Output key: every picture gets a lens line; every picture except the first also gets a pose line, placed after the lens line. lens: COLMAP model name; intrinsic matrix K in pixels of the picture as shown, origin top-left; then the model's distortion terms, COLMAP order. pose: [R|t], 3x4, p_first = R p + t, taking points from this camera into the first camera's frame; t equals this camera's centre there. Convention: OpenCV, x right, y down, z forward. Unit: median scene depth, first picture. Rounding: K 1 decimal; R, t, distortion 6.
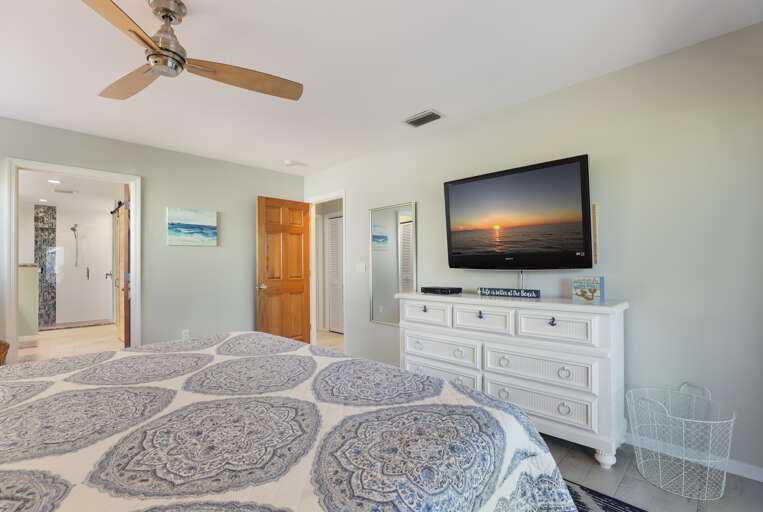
lens RADIAL K [[343.9, 0, 384.2], [0, 343.9, 259.1], [0, 0, 1]] dist [-0.016613, 0.003537]
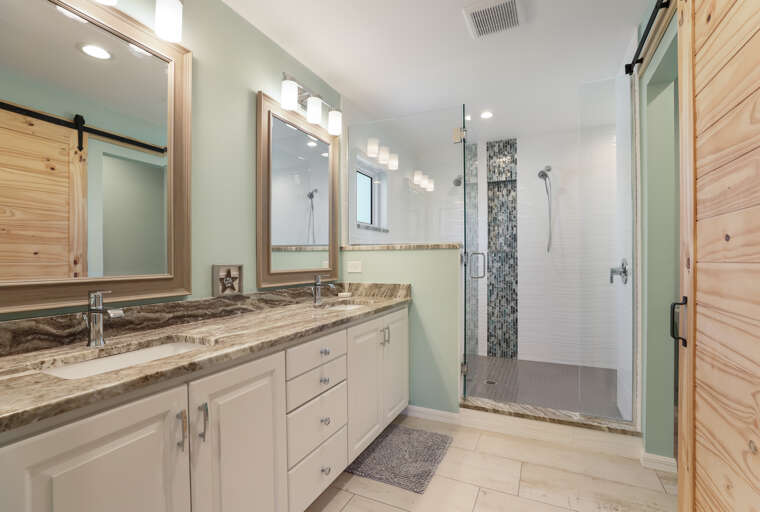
lens RADIAL K [[350.0, 0, 382.4], [0, 350.0, 258.6], [0, 0, 1]] dist [-0.002703, -0.000079]
pose [[0.346176, 0.003838, -0.938162, -0.530803], [0.011653, 0.999897, 0.008390, 0.025865], [0.938097, -0.013837, 0.346096, 0.616962]]
